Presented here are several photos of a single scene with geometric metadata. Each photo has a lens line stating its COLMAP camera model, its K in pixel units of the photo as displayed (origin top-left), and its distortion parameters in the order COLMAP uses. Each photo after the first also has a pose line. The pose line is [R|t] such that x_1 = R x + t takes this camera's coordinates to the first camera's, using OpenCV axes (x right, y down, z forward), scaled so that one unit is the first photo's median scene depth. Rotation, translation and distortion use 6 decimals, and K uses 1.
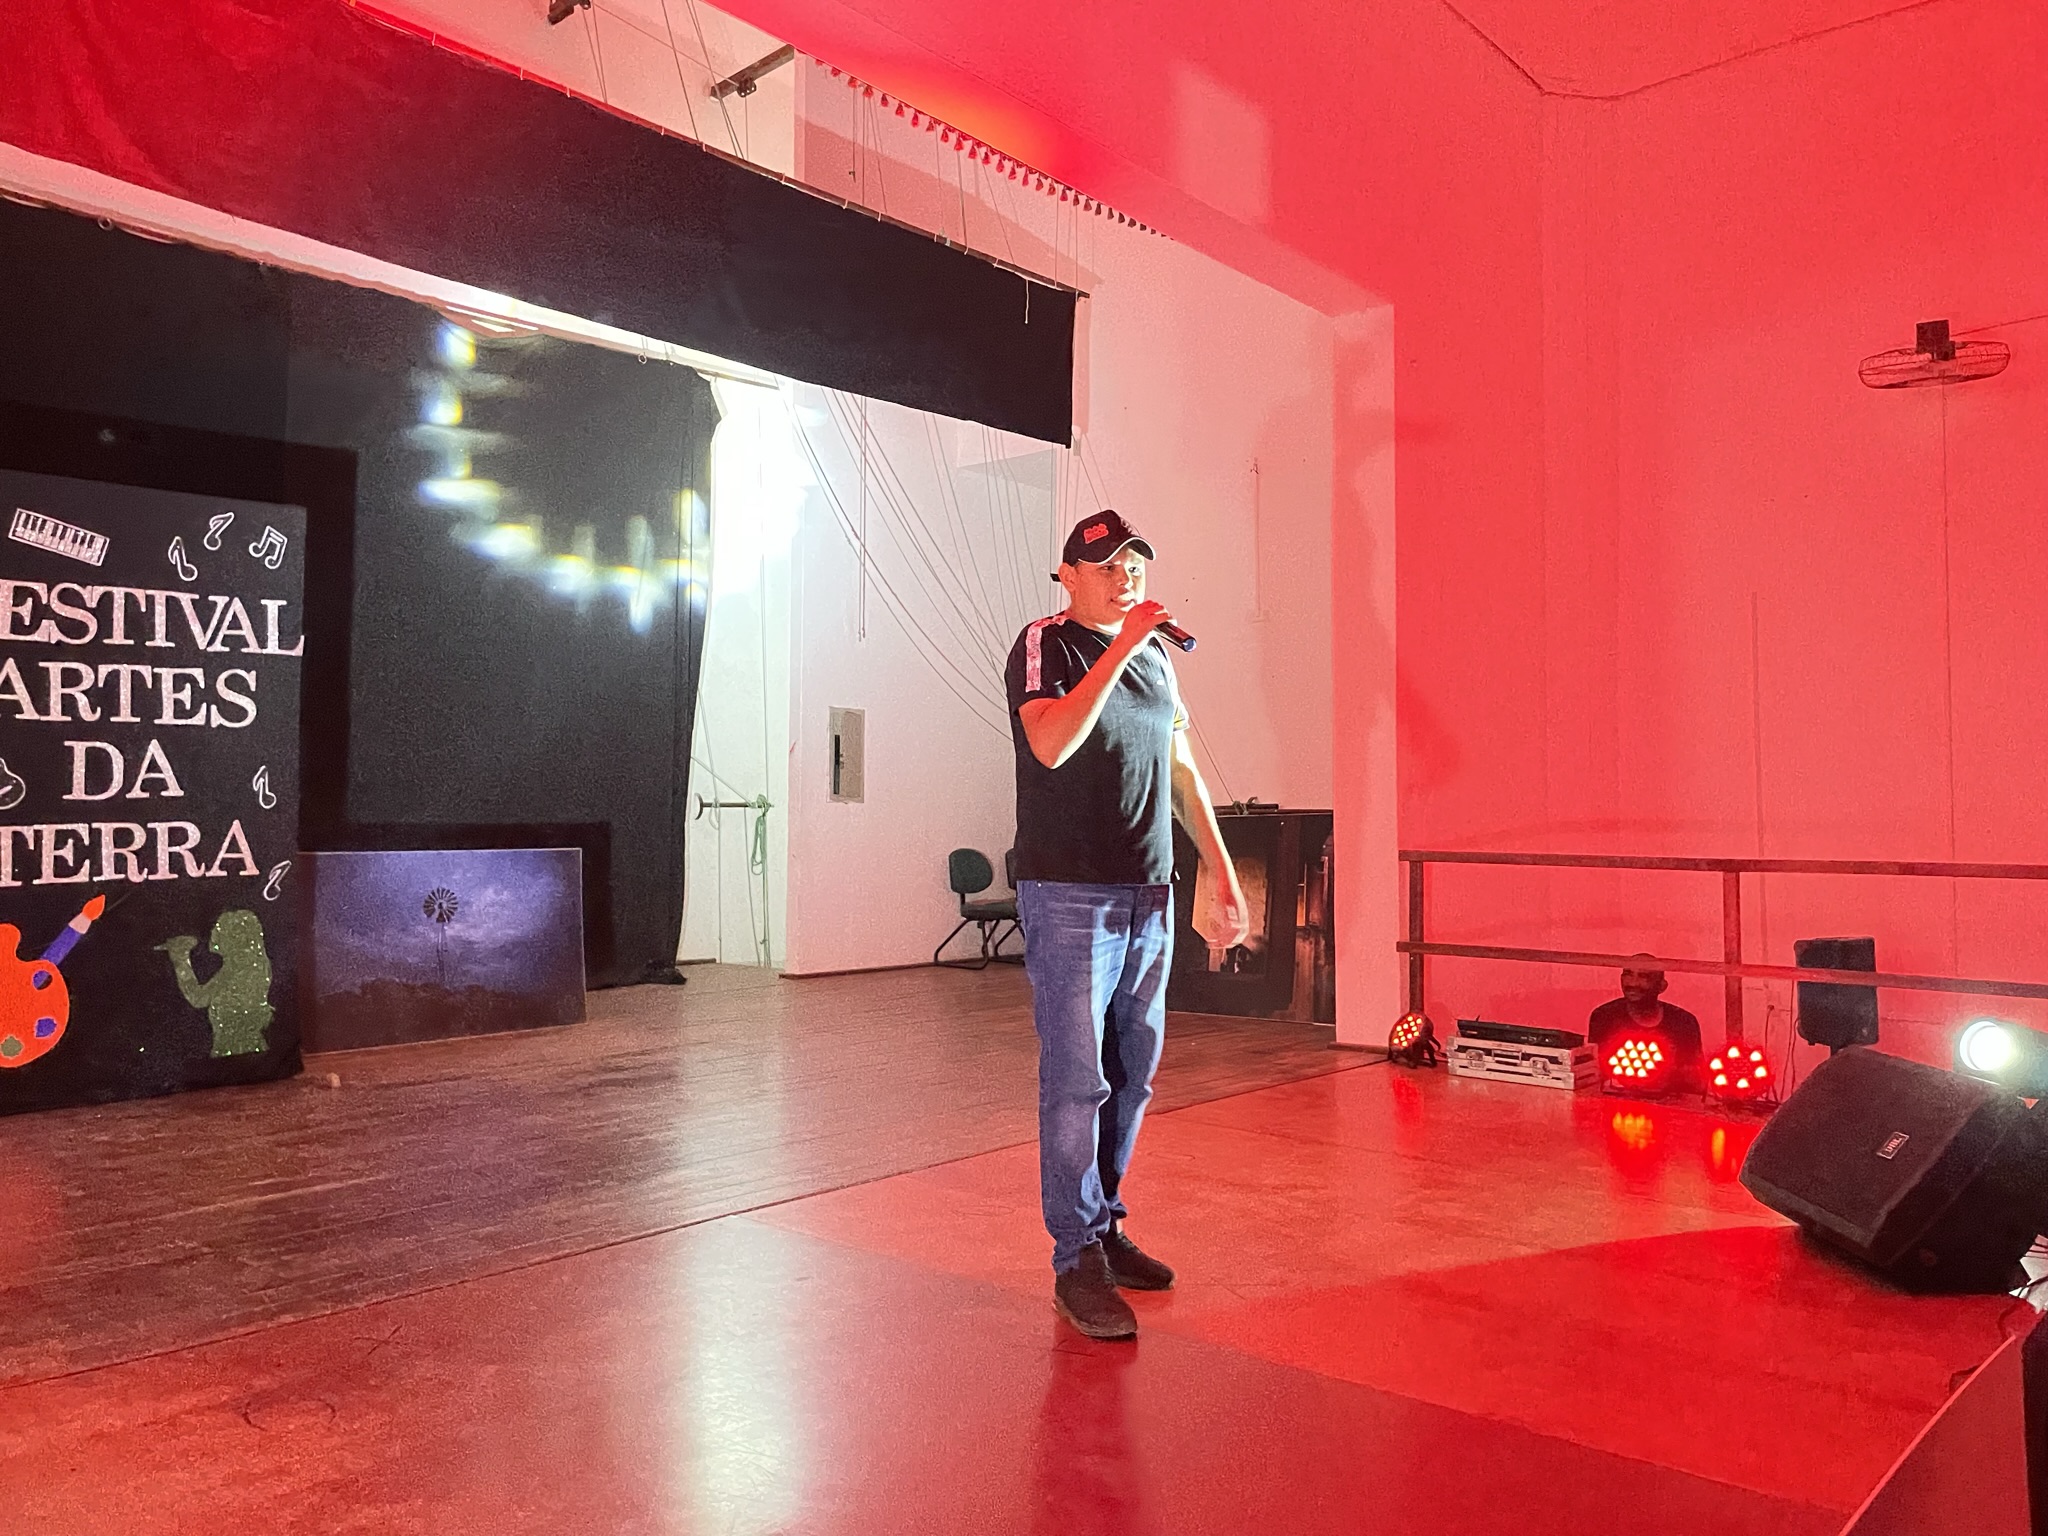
lens RADIAL K [[1517.4, 0, 1039.5], [0, 1517.4, 758.3], [0, 0, 1]] dist [0.042460, -0.068404]
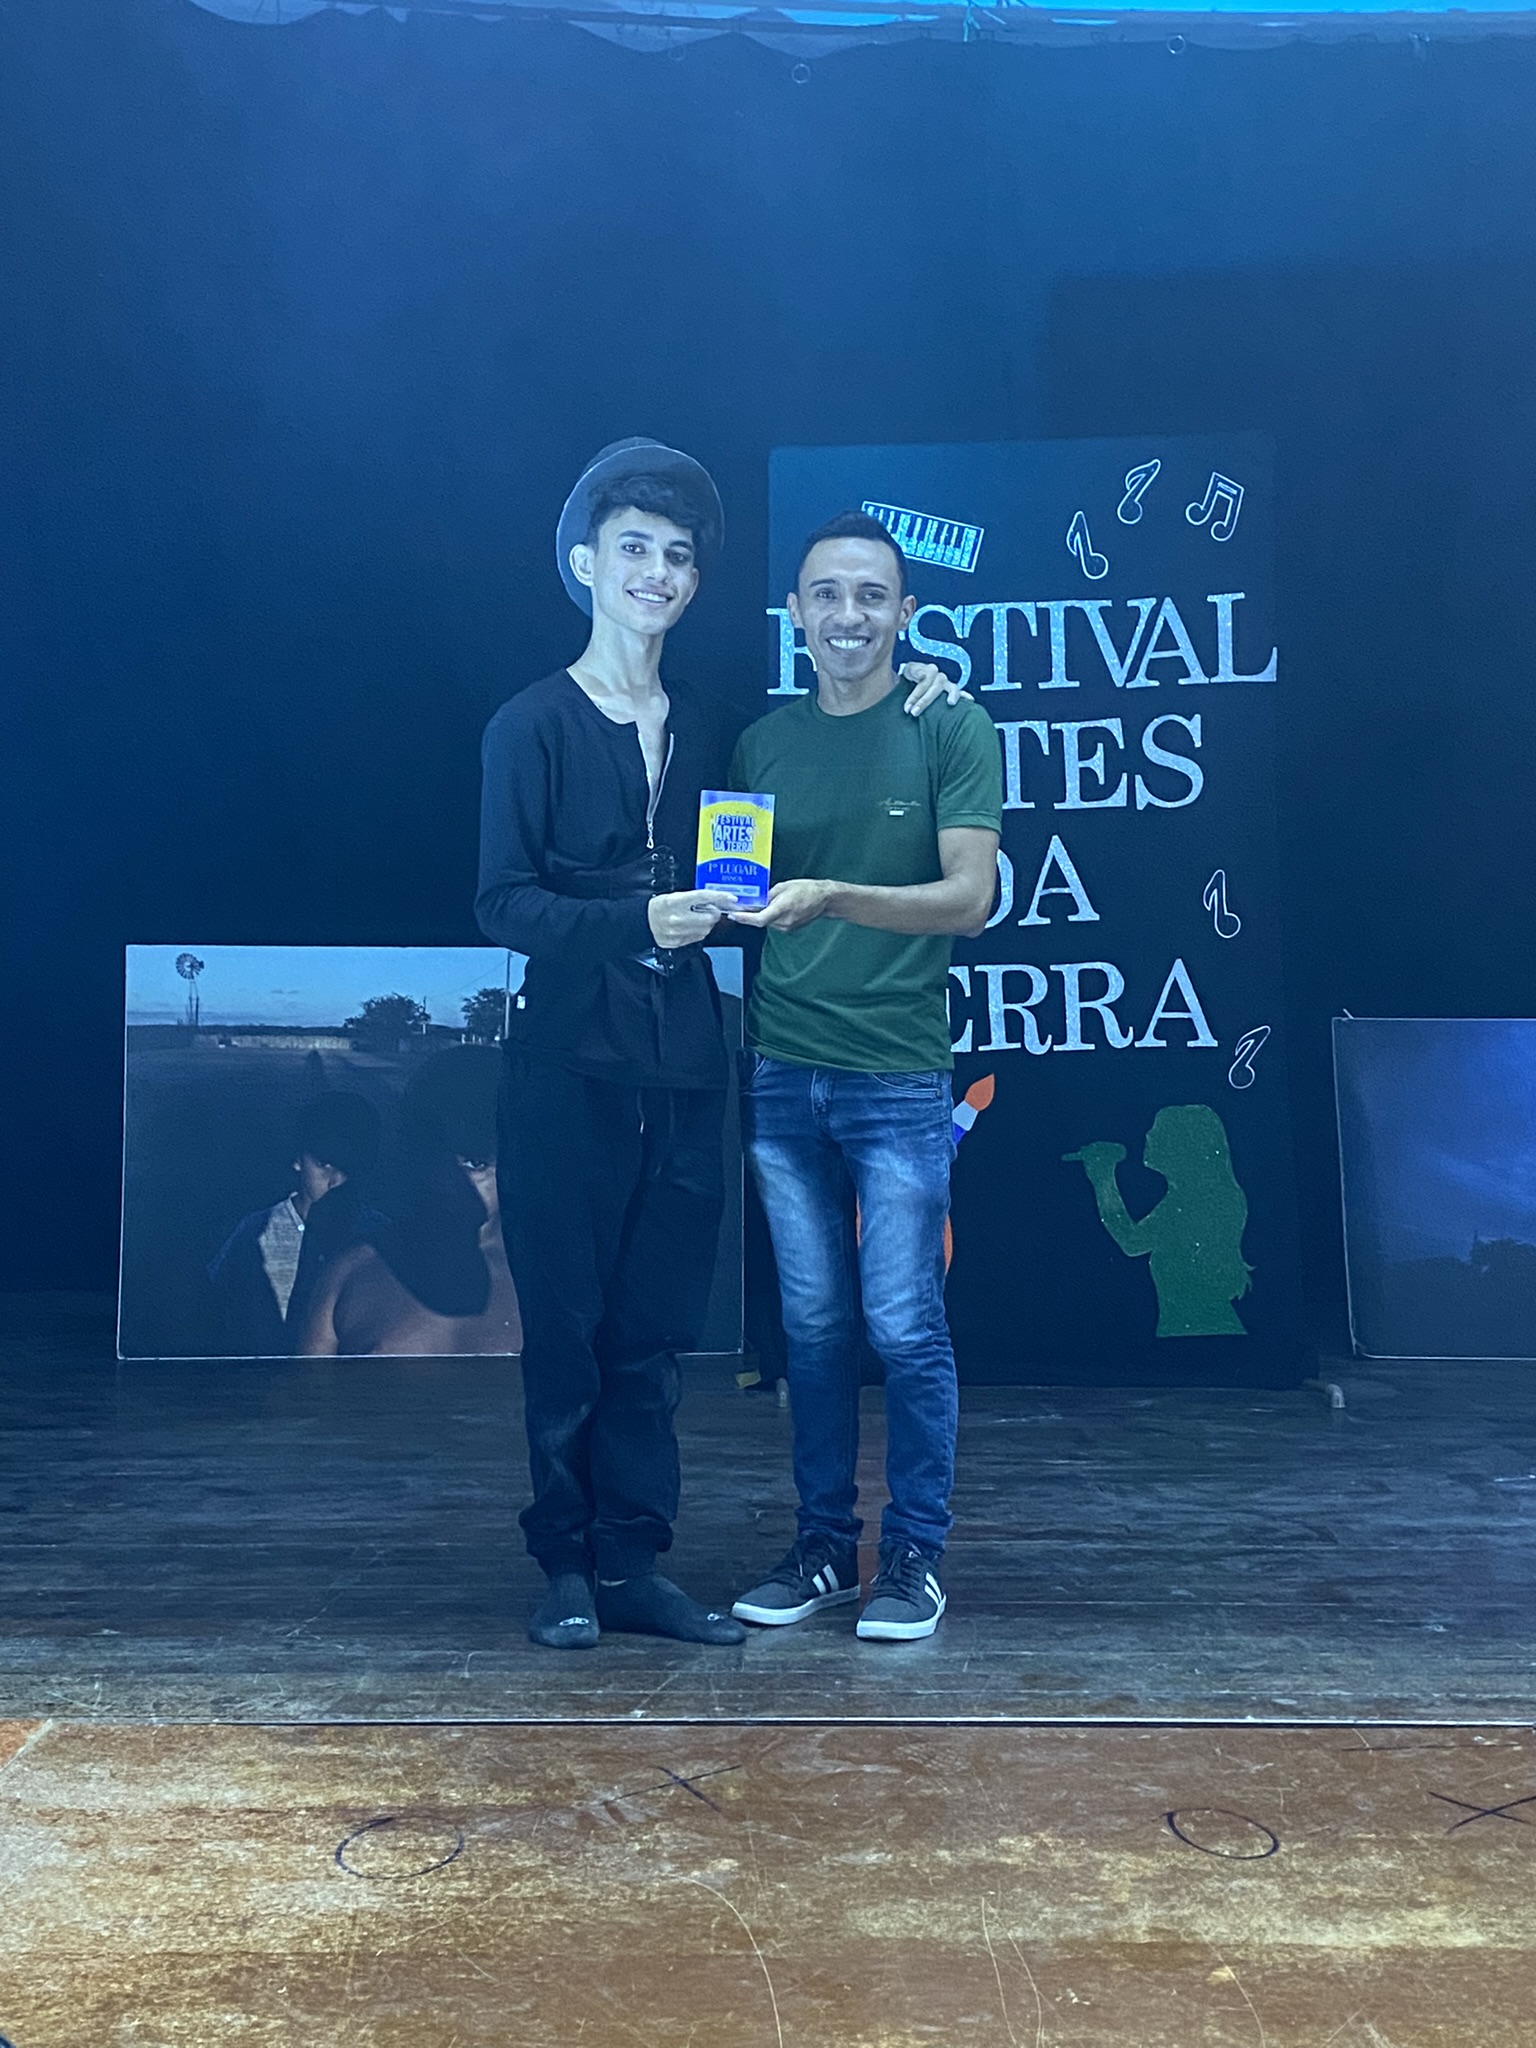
lens RADIAL K [[2653.1, 0, 774.6], [0, 2653.1, 1031.2], [0, 0, 1]] dist [0.084858, 0.000000]
pose [[0.643758, -0.002590, -0.765225, 0.197921], [0.036388, 0.998967, 0.027231, 0.035335], [0.764363, -0.045375, 0.643187, 0.185032]]
